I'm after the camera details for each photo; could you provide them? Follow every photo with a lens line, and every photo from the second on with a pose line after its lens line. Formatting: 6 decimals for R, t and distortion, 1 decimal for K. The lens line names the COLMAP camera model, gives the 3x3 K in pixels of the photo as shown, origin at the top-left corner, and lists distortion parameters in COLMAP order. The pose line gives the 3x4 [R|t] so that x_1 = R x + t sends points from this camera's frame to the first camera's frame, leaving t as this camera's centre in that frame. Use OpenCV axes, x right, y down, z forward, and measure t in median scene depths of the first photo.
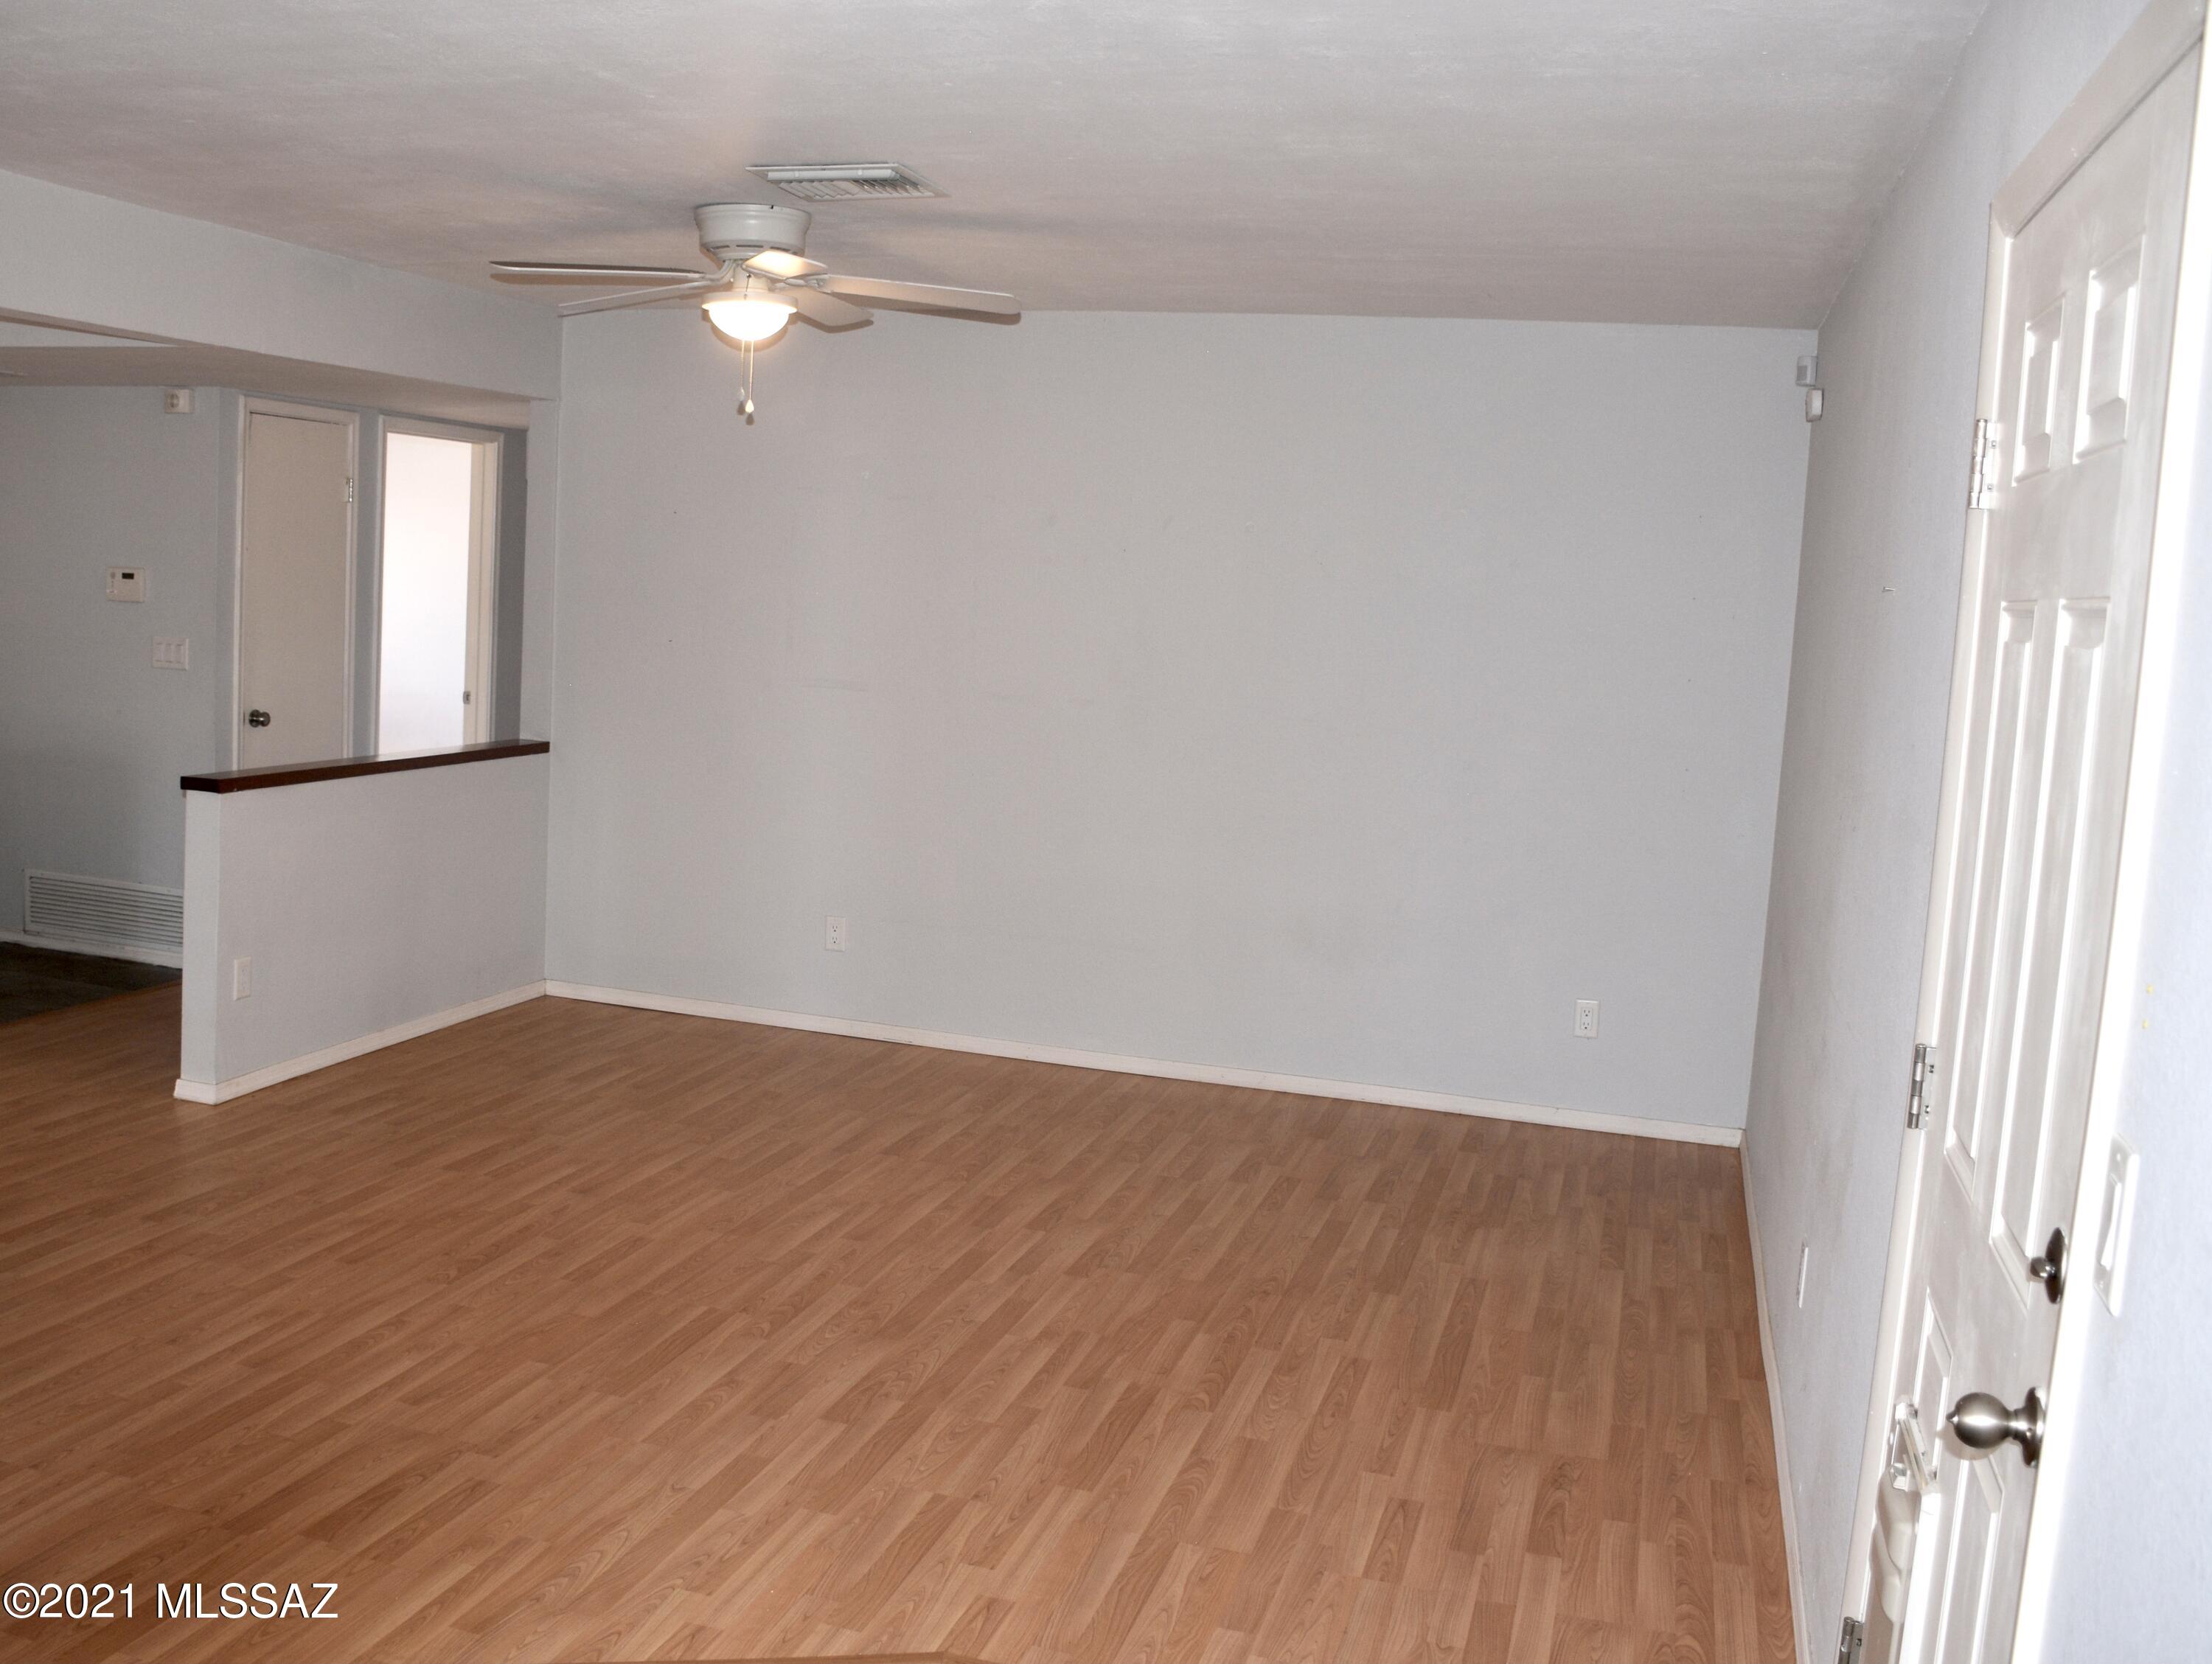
lens RADIAL K [[2054.8, 0, 945.9], [0, 2054.8, 826.2], [0, 0, 1]] dist [-0.169940, 0.130164]
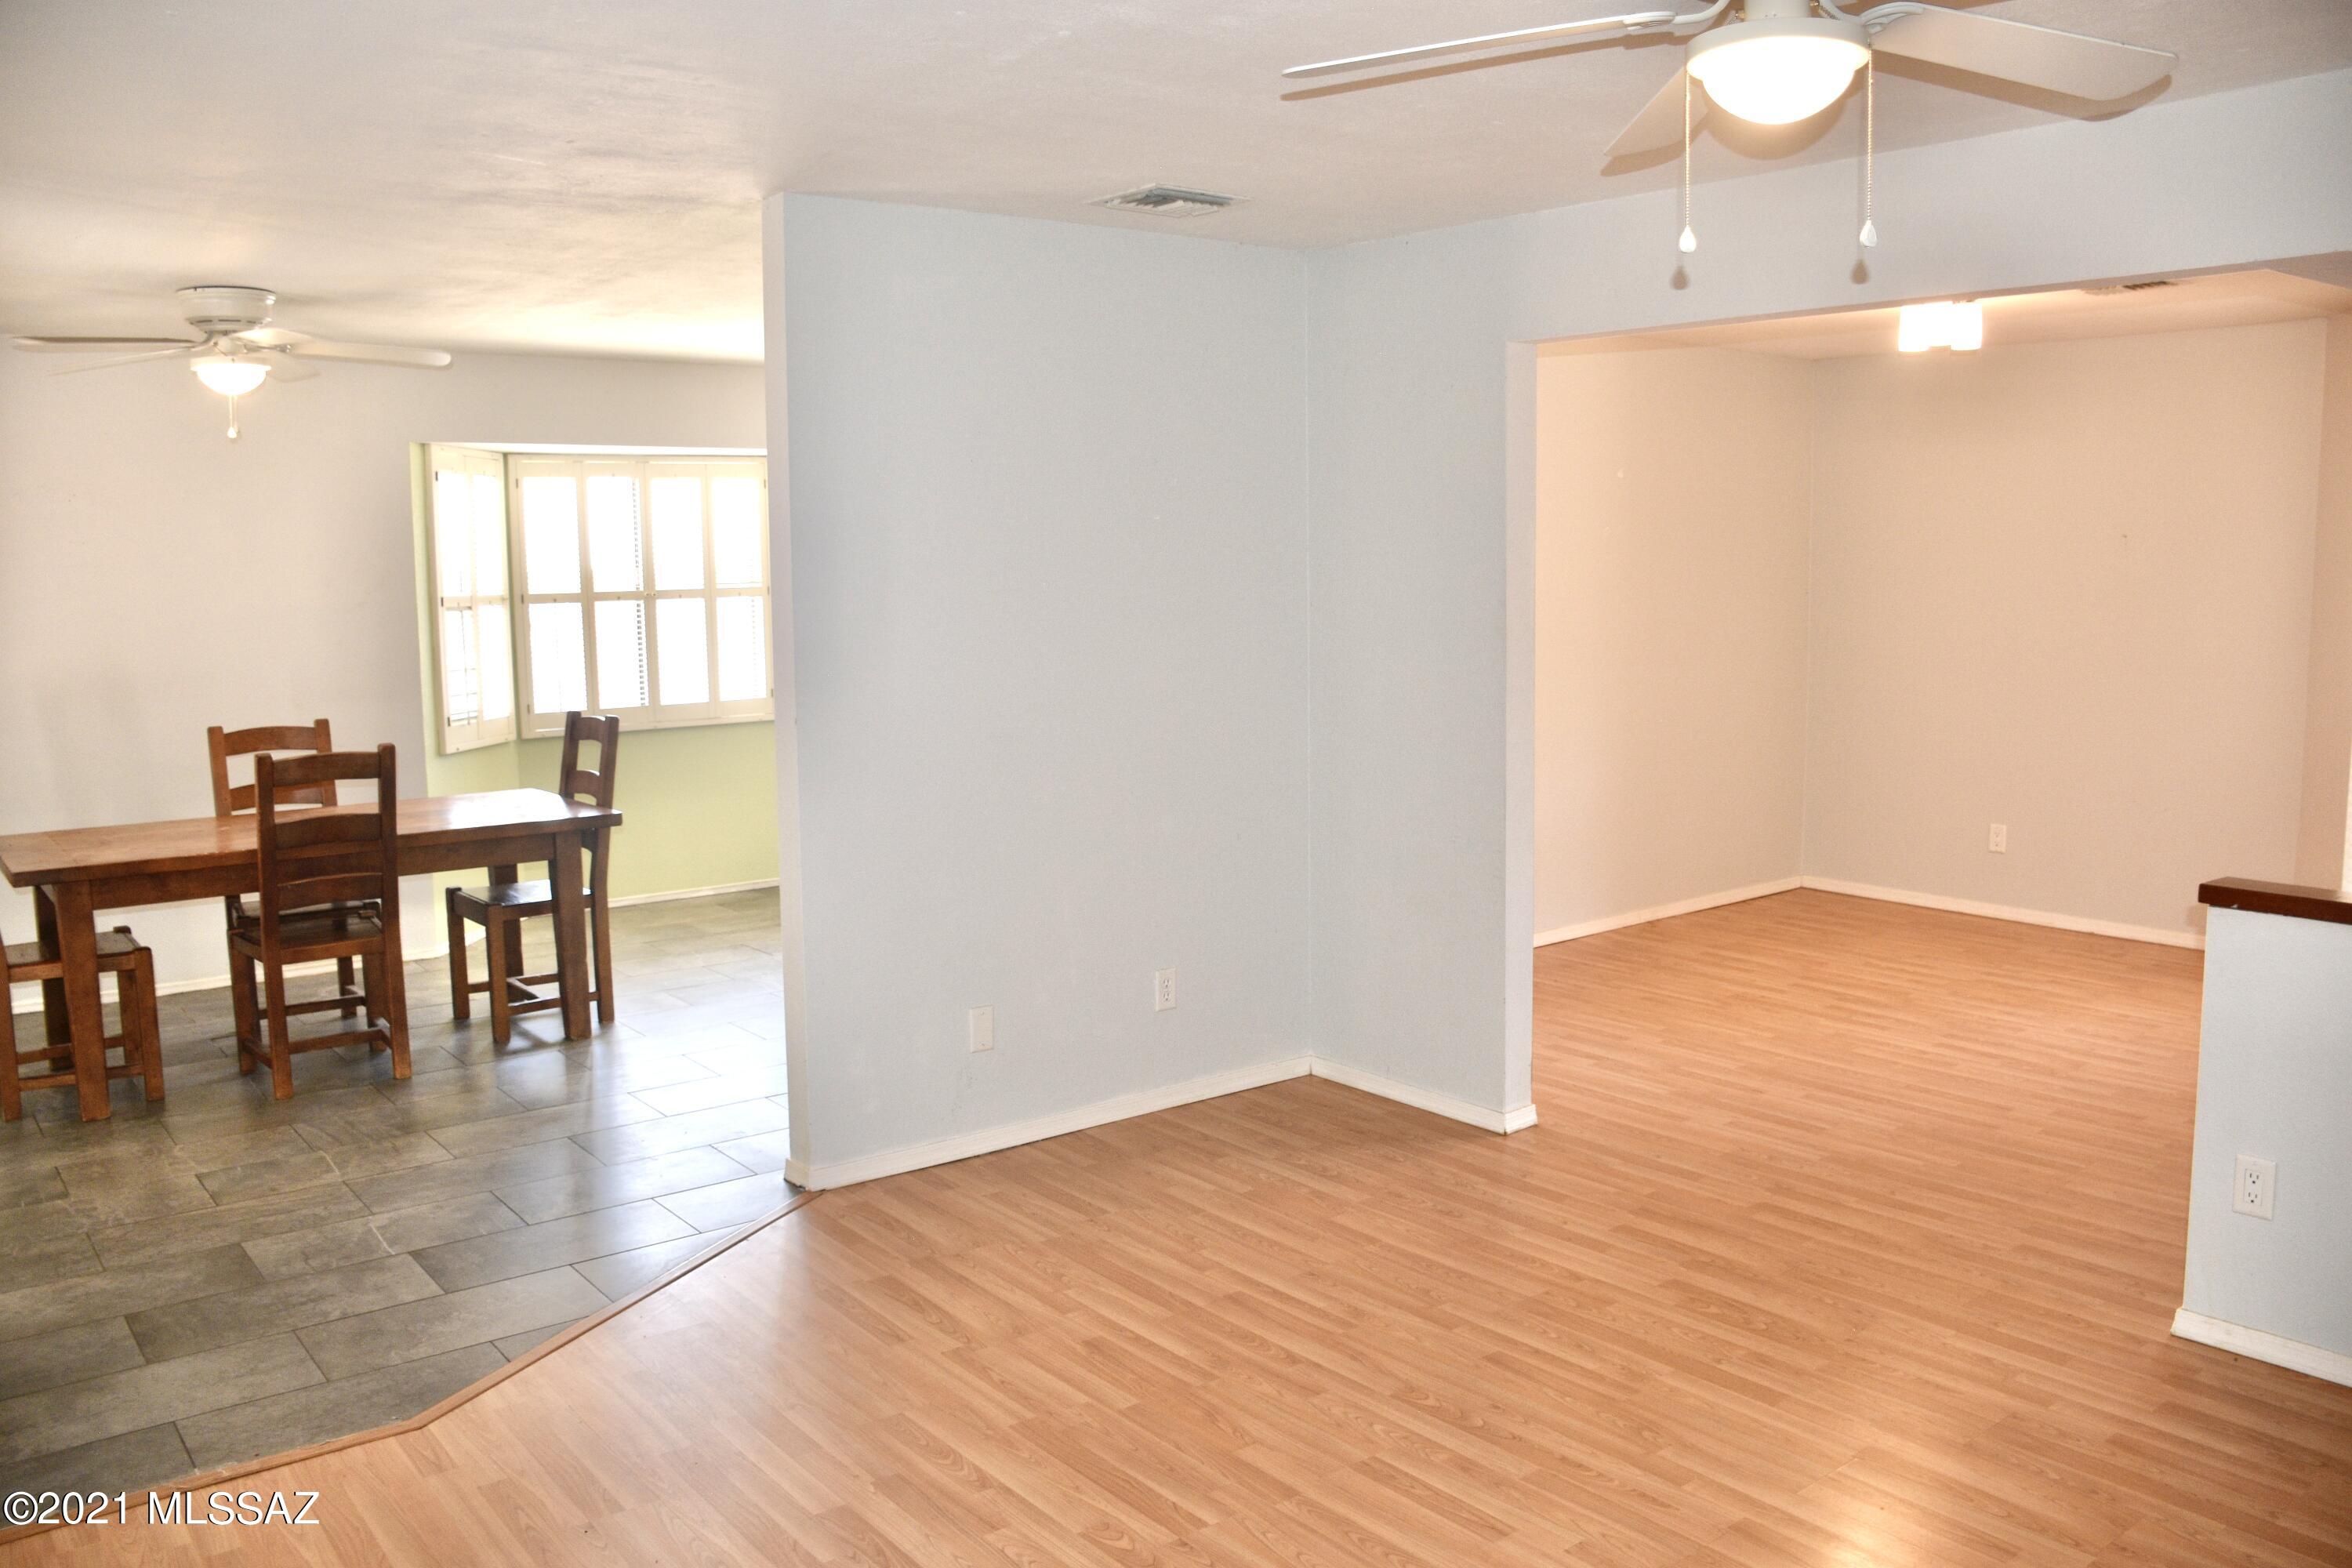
lens RADIAL K [[1826.7, 0, 1176.0], [0, 1826.7, 784.0], [0, 0, 1]] dist [-0.148903, 0.096184]
pose [[-0.531988, 0.060965, -0.844555, 0.384074], [-0.118610, 0.982206, 0.145615, -0.116187], [0.838404, 0.177638, -0.515290, 1.118438]]
